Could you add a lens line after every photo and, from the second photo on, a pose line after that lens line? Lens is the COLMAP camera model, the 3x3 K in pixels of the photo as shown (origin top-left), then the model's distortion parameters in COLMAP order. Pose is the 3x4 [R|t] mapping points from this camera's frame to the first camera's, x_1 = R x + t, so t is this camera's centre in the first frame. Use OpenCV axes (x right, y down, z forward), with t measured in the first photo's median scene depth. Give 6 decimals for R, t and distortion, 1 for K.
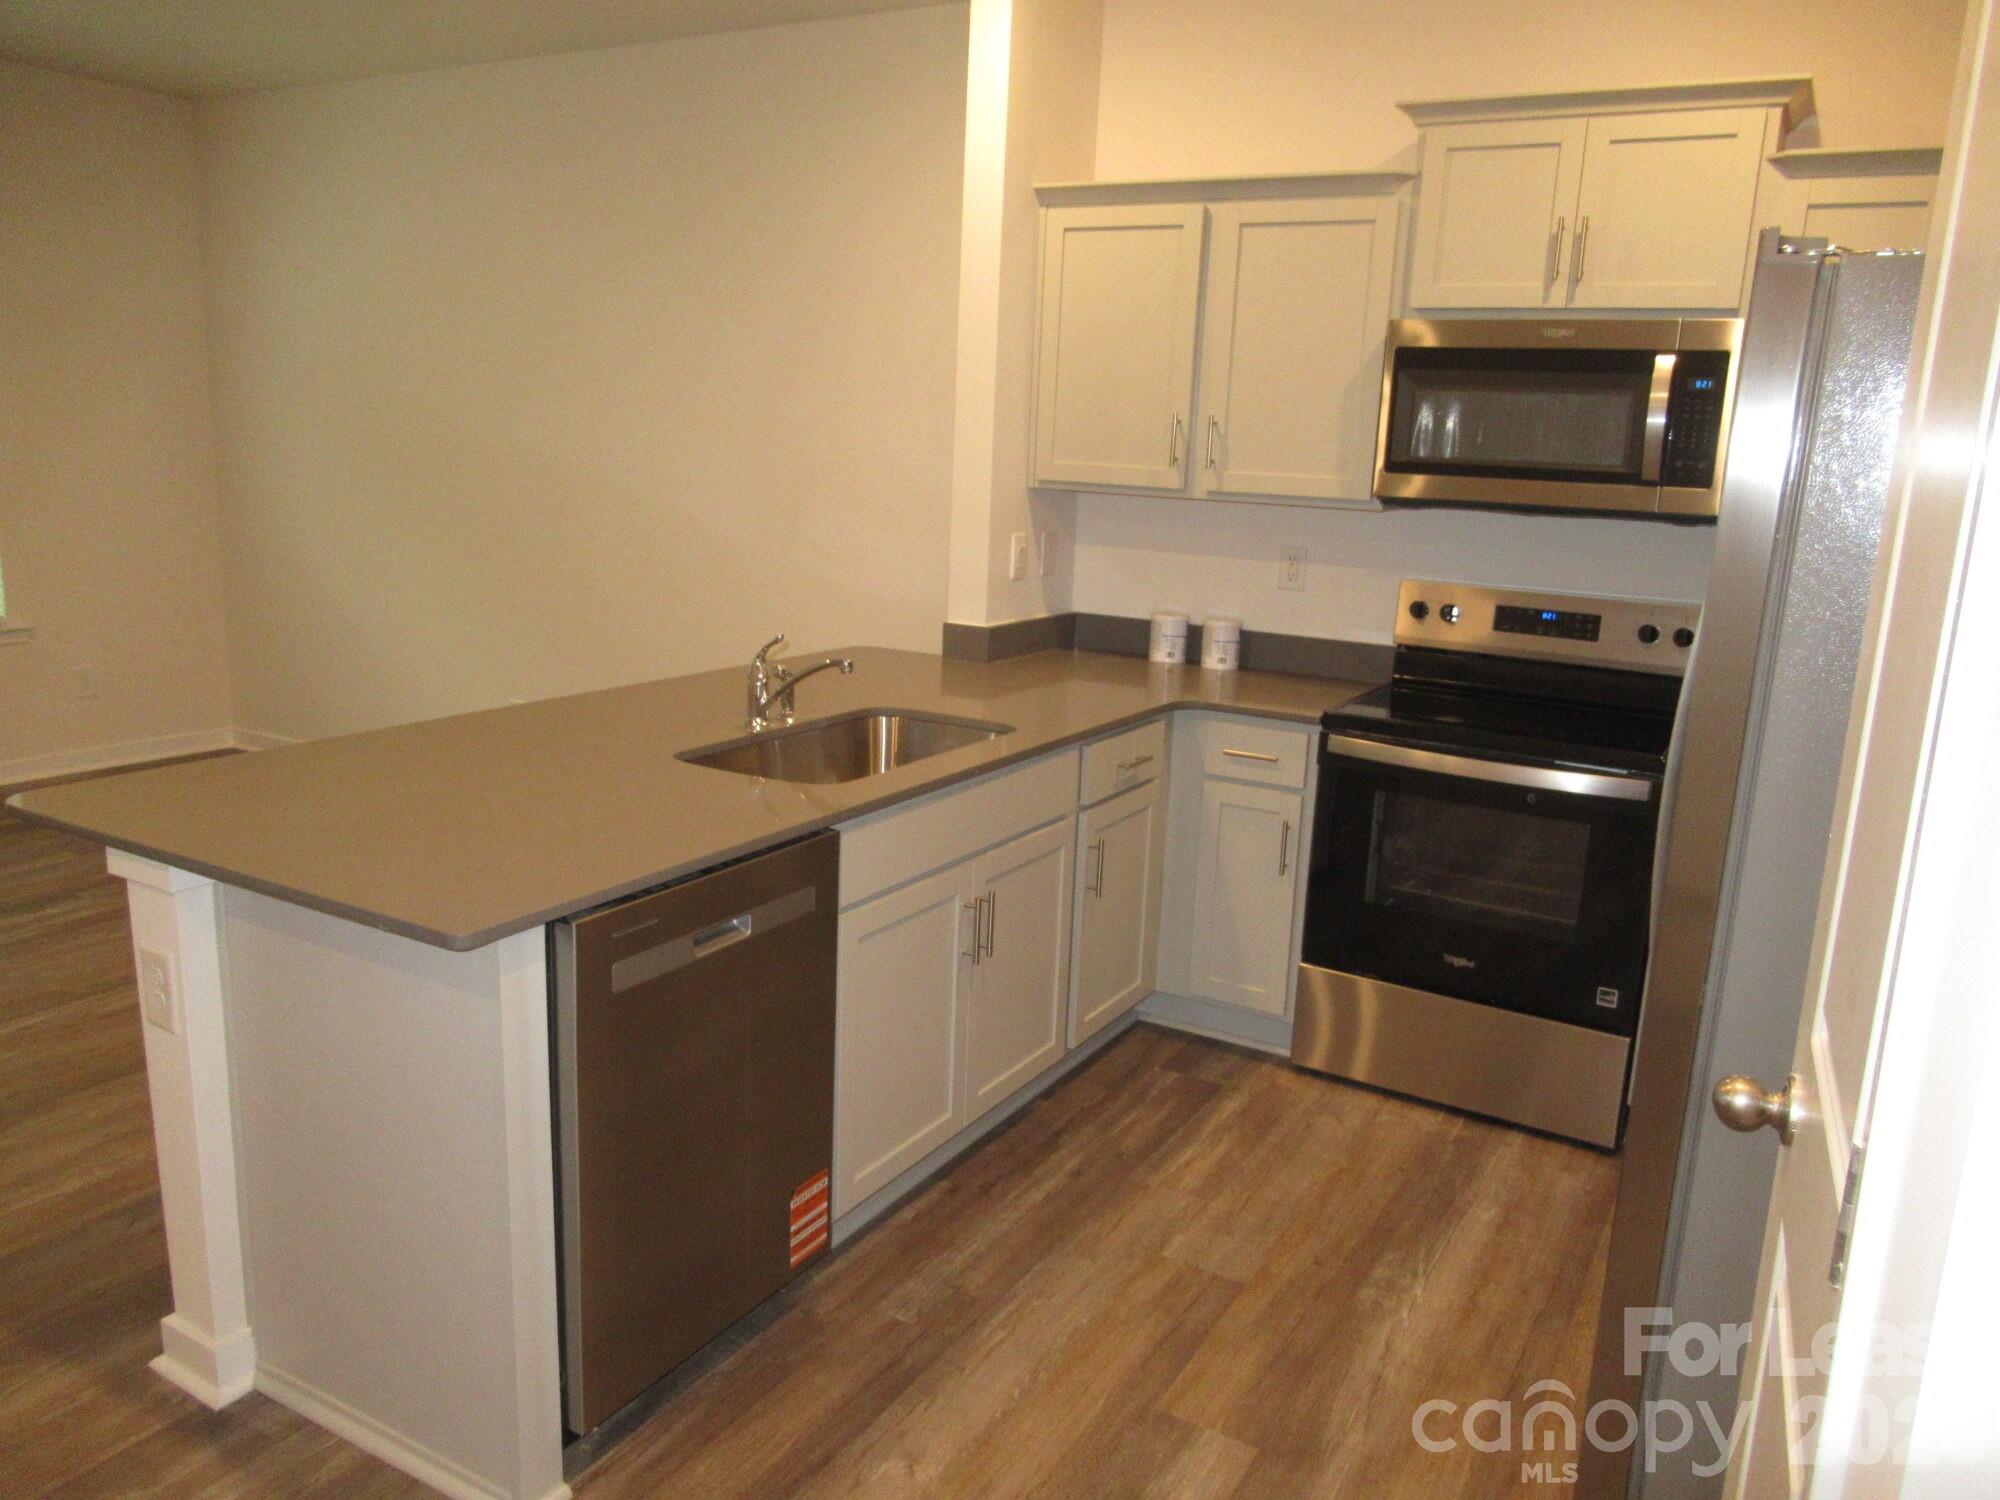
lens RADIAL K [[1491.0, 0, 999.4], [0, 1491.0, 743.7], [0, 0, 1]] dist [-0.002664, 0.001281]
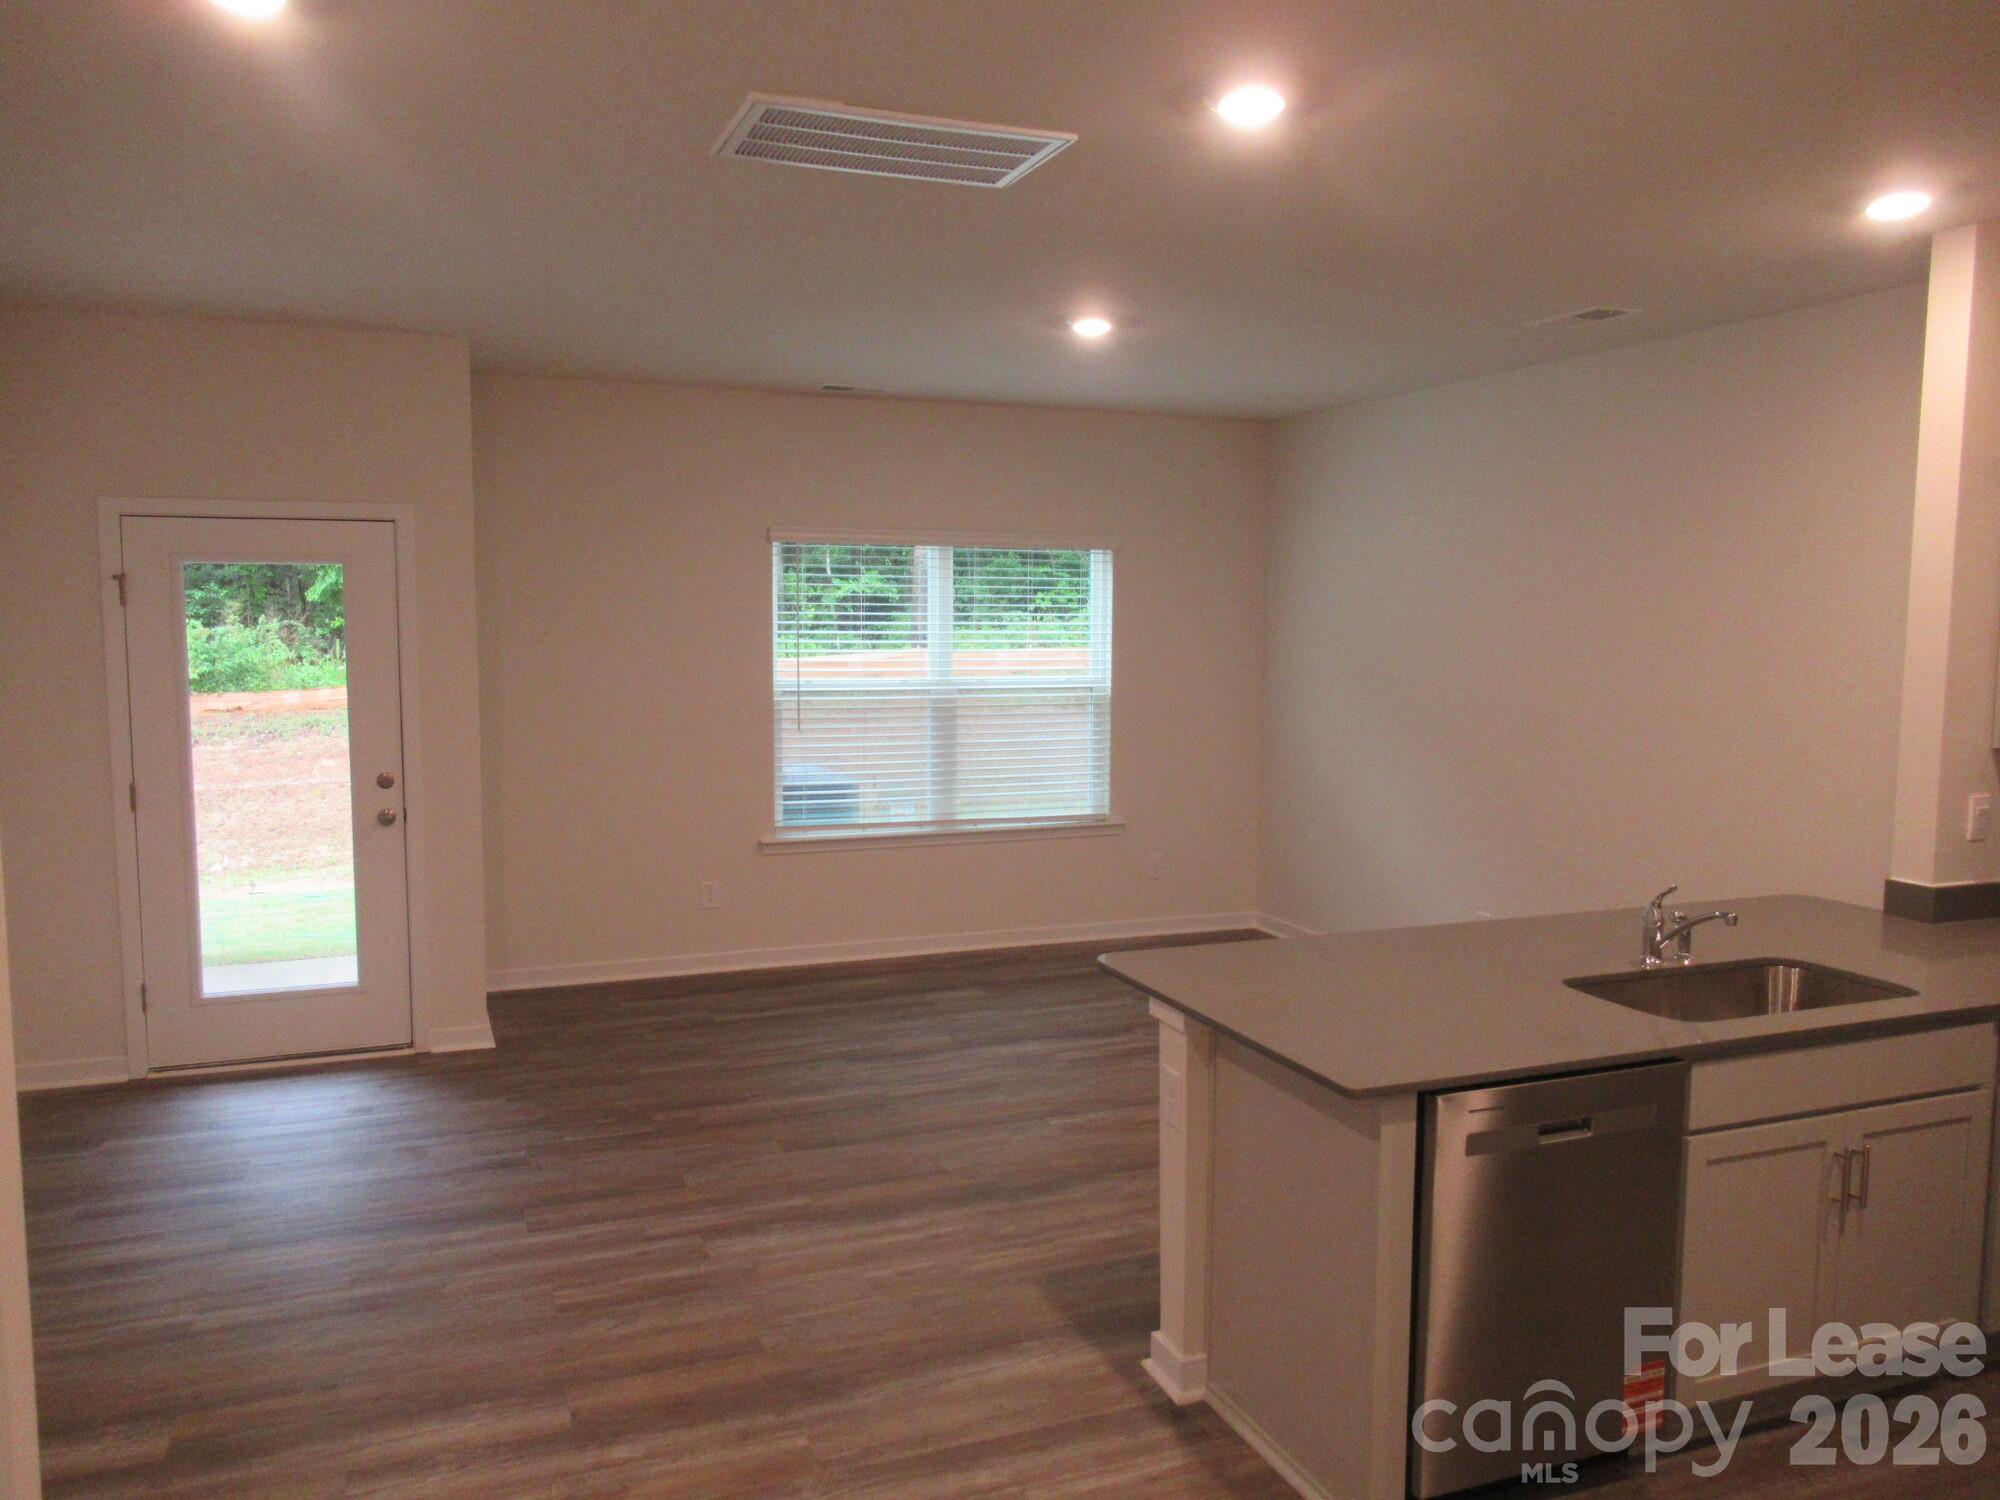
lens RADIAL K [[1491.0, 0, 1000.5], [0, 1491.0, 746.7], [0, 0, 1]] dist [-0.002664, 0.001281]
pose [[0.789559, 0.024674, -0.613178, 0.136738], [-0.105003, 0.989888, -0.095374, -0.014286], [0.604625, 0.139689, 0.784166, -0.211590]]
